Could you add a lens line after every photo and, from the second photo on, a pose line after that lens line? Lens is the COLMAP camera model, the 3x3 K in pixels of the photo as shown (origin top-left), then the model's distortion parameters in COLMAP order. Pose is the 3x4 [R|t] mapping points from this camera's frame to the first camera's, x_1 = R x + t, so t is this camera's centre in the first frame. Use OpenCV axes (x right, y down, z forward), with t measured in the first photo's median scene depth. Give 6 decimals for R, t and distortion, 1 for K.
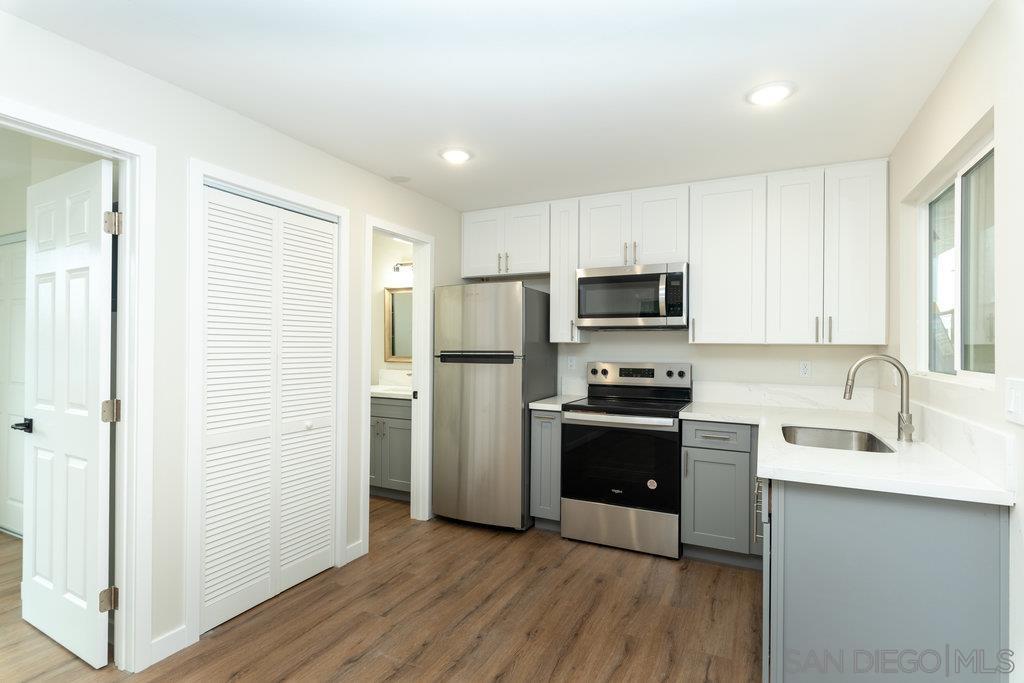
lens RADIAL K [[504.4, 0, 509.6], [0, 504.4, 342.1], [0, 0, 1]] dist [0.000130, -0.000130]
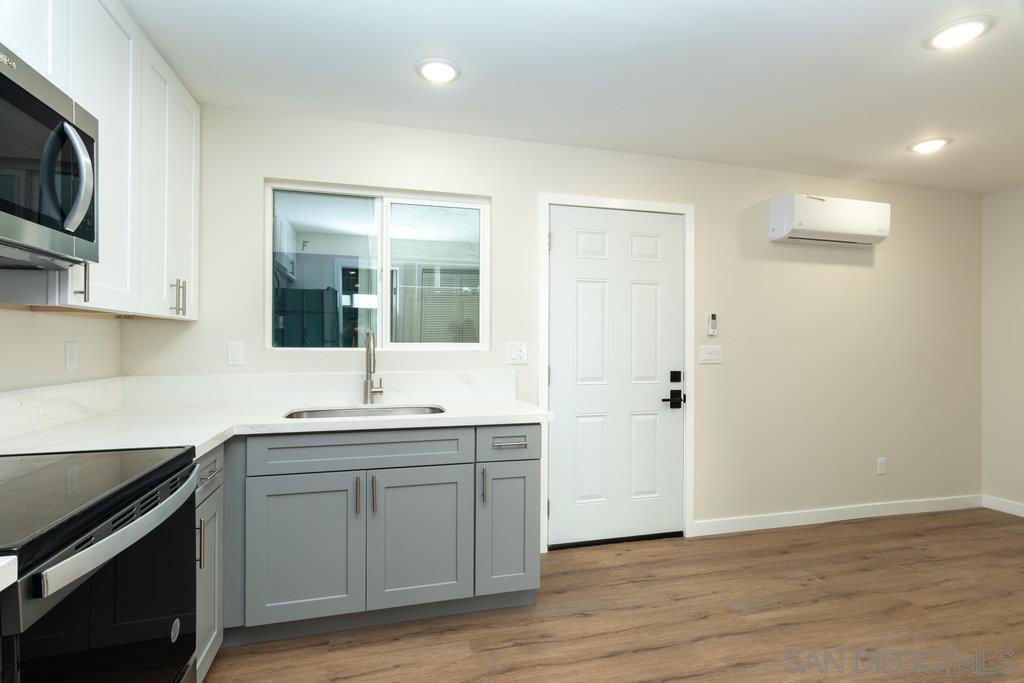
lens RADIAL K [[496.7, 0, 509.2], [0, 496.7, 342.3], [0, 0, 1]] dist [0.003106, -0.000922]
pose [[-0.663802, -0.012236, 0.747808, -0.207826], [-0.013410, 0.999900, 0.004458, 0.026662], [-0.747788, -0.007069, -0.663900, 0.993864]]
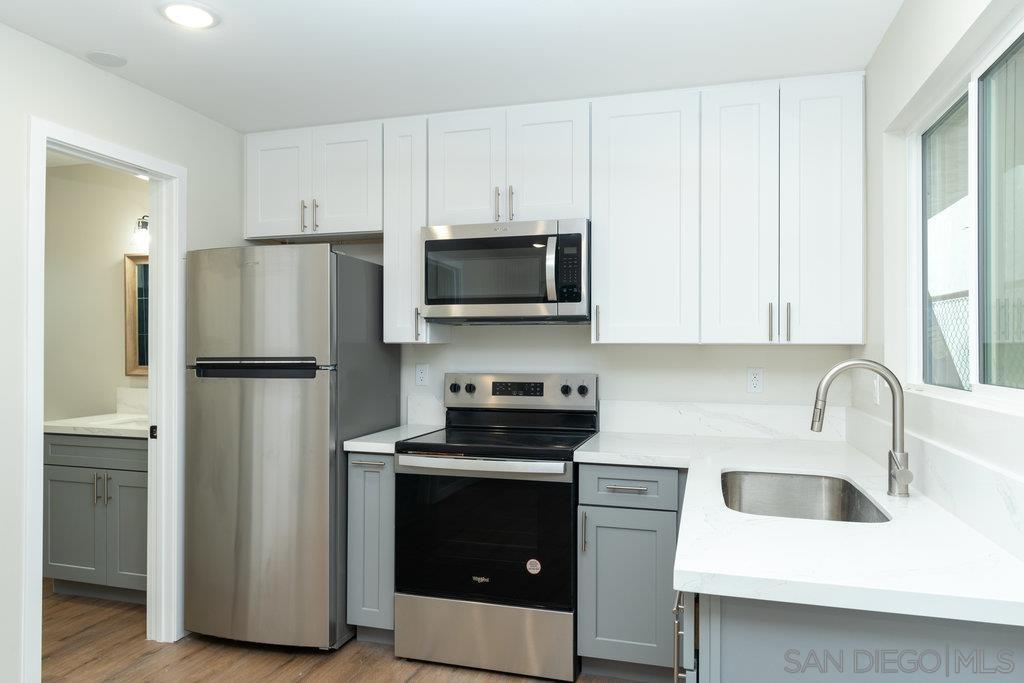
lens RADIAL K [[668.8, 0, 512.0], [0, 668.8, 341.5], [0, 0, 1]] dist [-0.004671, 0.000497]
pose [[0.983486, -0.003967, 0.180941, 0.097255], [0.004202, 0.999991, -0.000918, 0.000429], [-0.180936, 0.001663, 0.983494, 0.165945]]
